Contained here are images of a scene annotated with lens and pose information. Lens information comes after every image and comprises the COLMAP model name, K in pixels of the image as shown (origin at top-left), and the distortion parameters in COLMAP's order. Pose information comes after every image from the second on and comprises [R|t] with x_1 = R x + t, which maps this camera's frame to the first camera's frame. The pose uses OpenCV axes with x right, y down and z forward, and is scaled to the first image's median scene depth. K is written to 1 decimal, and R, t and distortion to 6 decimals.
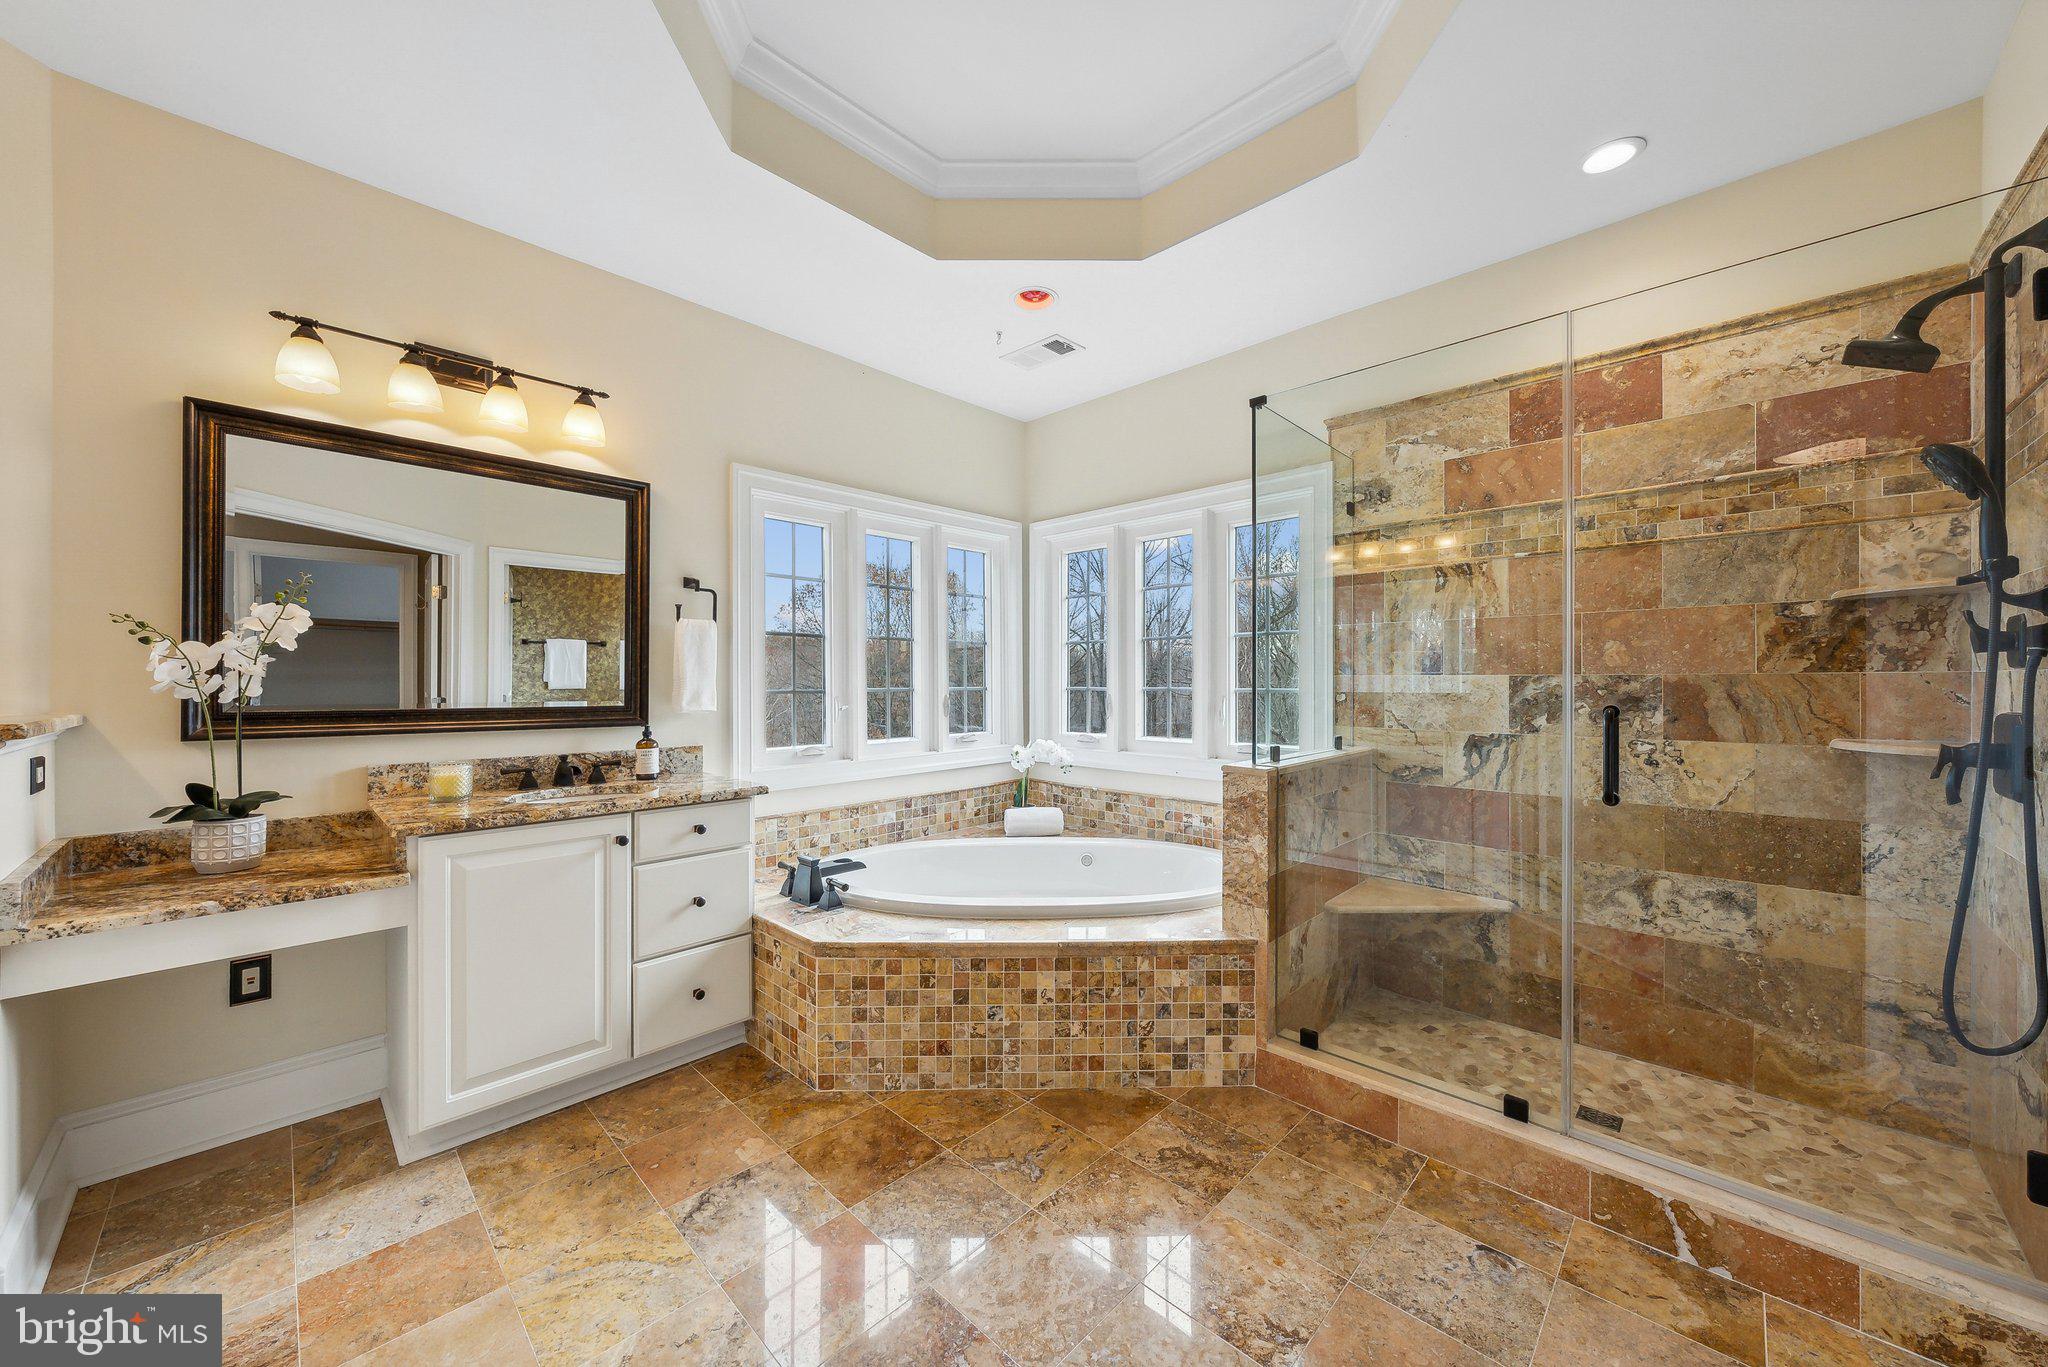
lens RADIAL K [[732.7, 0, 1030.3], [0, 732.7, 687.4], [0, 0, 1]] dist [0.000039, -0.000024]
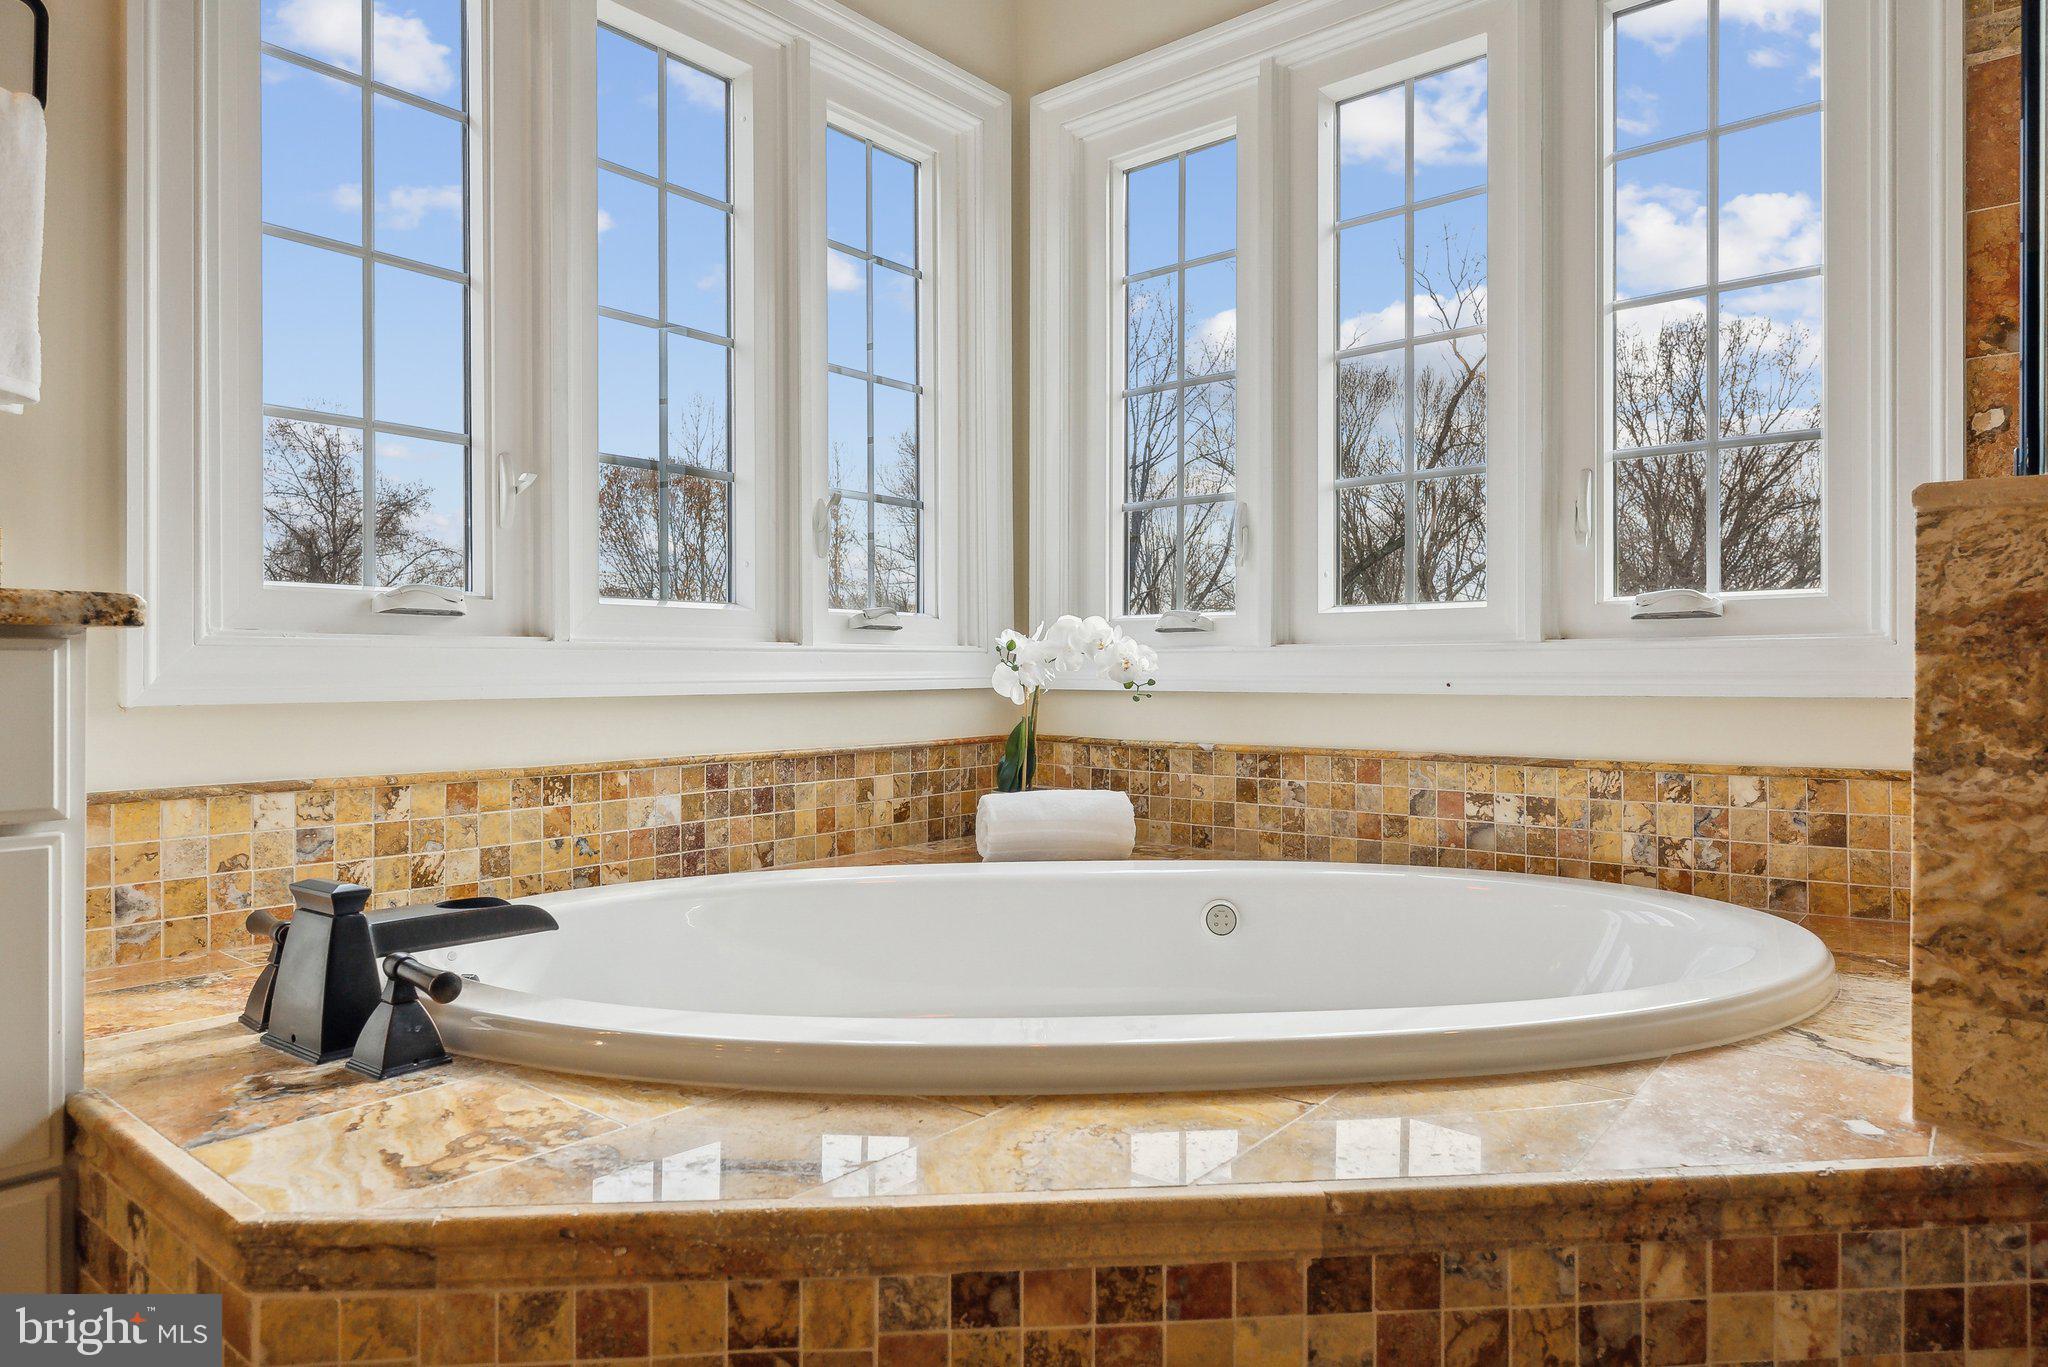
lens RADIAL K [[1222.8, 0, 1033.5], [0, 1222.8, 678.5], [0, 0, 1]] dist [0.005220, -0.000565]
pose [[0.997627, 0.001231, 0.068843, -0.071876], [-0.000535, 0.999948, -0.010135, 0.162264], [-0.068852, 0.010075, 0.997576, 0.532355]]
